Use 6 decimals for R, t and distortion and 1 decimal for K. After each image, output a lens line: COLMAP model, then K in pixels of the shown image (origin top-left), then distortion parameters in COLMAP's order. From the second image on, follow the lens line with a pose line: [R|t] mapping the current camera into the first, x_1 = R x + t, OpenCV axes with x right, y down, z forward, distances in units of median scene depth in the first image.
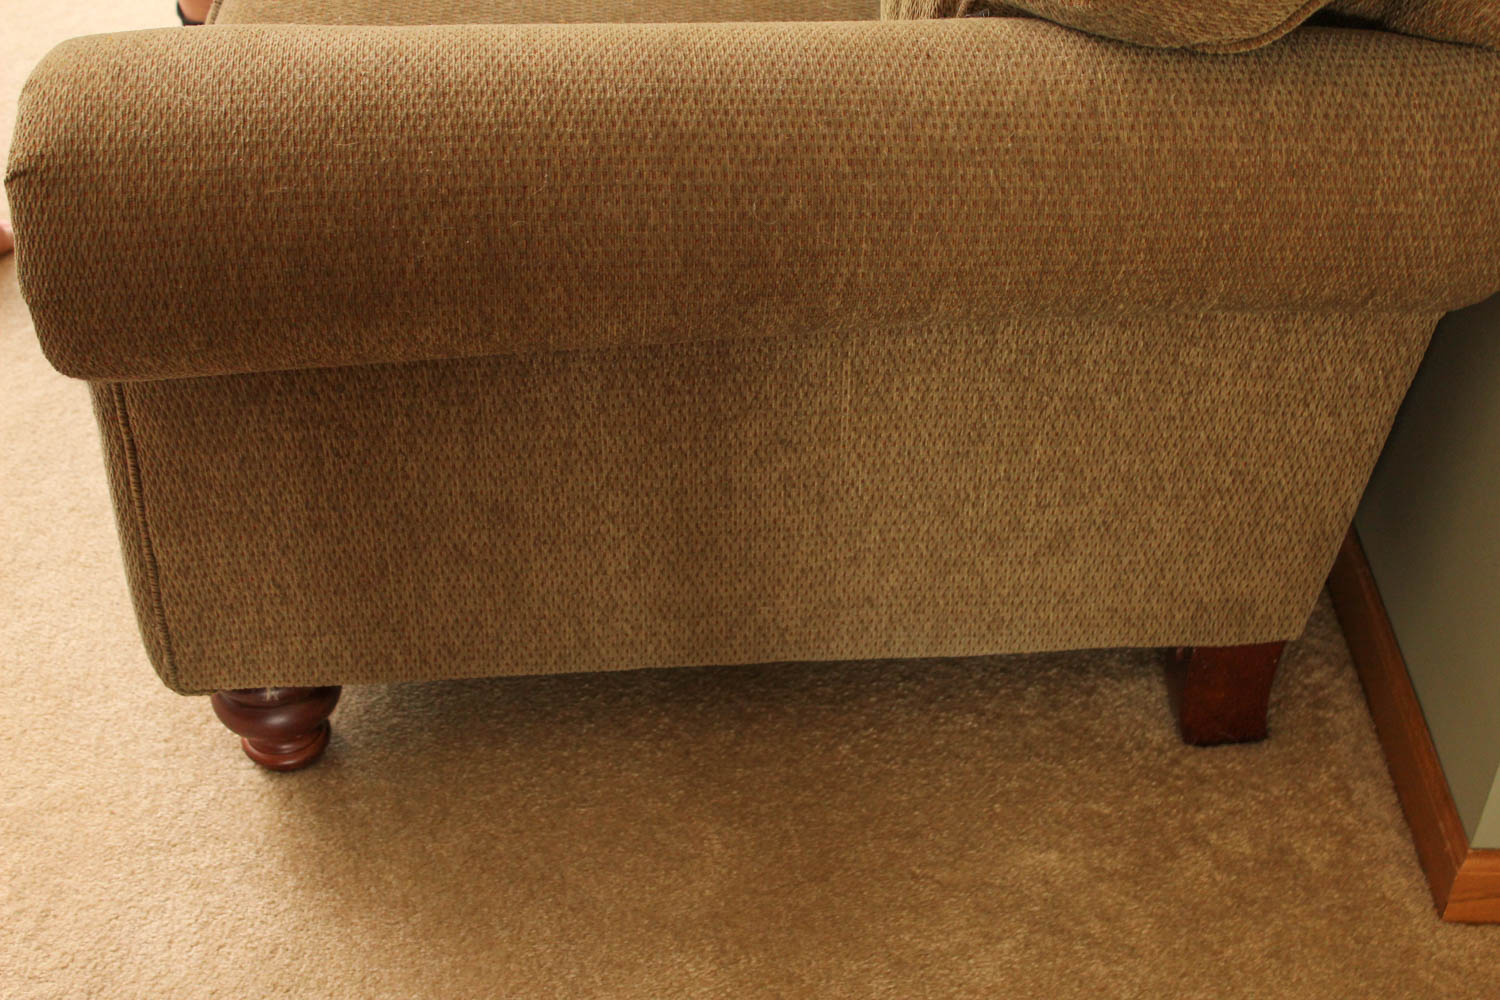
lens RADIAL K [[2346.9, 0, 750.0], [0, 2346.9, 500.0], [0, 0, 1]] dist [-0.040359, 0.179539]
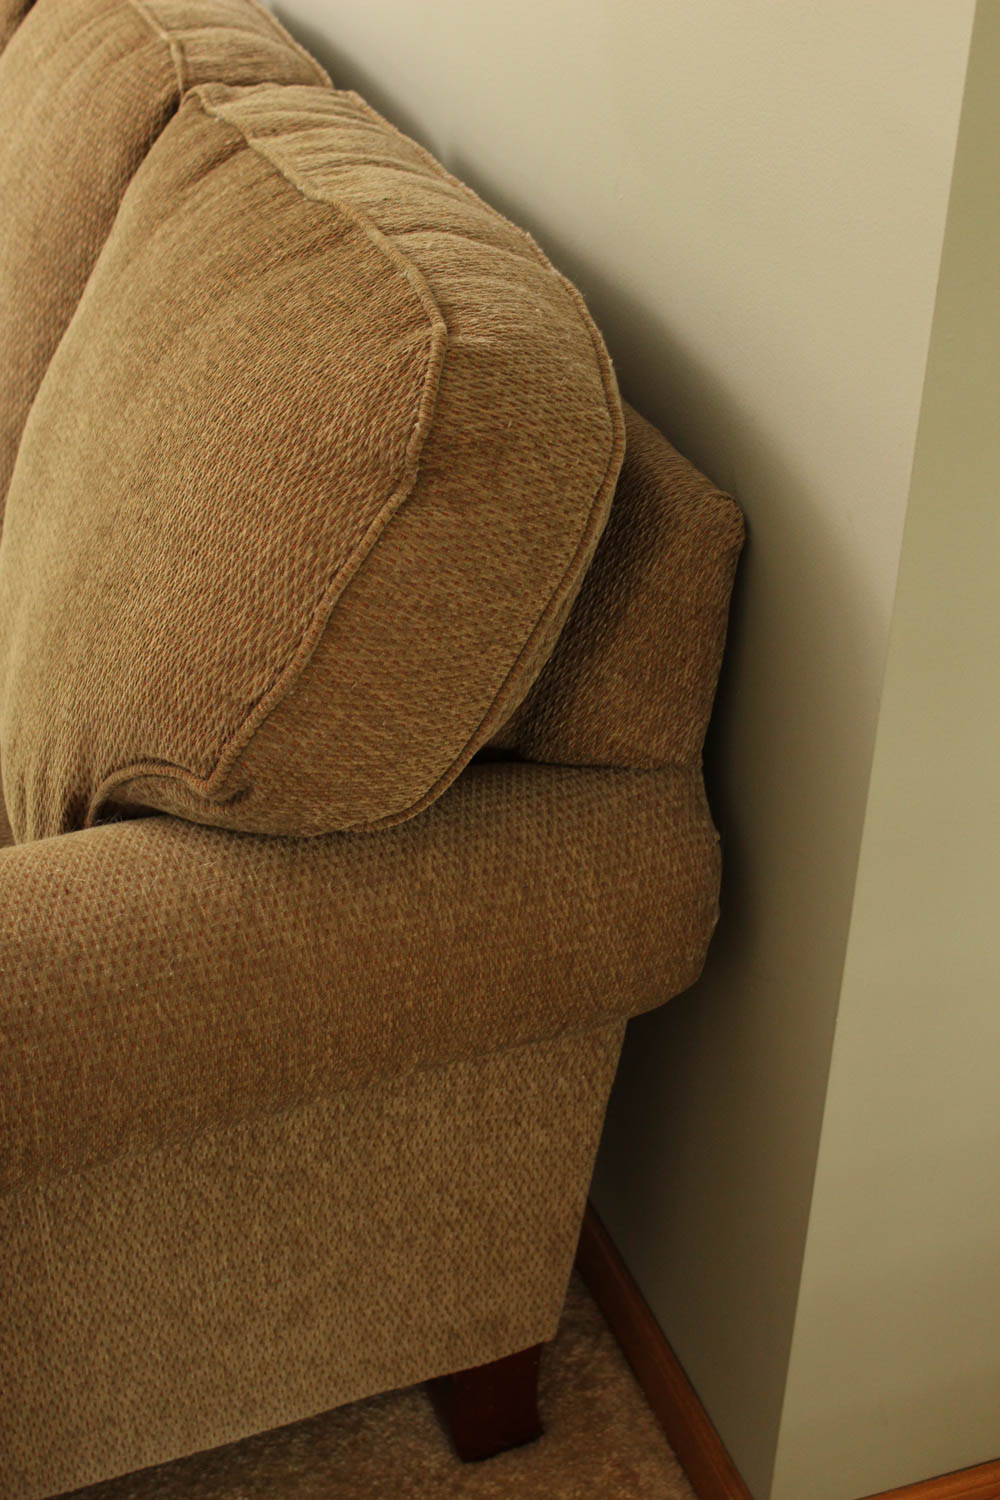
lens RADIAL K [[2277.2, 0, 500.0], [0, 2277.2, 750.0], [0, 0, 1]] dist [-0.008856, 0.040759]
pose [[0.951512, -0.178238, 0.250710, 0.020306], [0.201379, 0.977032, -0.069683, -0.129994], [-0.232532, 0.116792, 0.965551, 0.067411]]
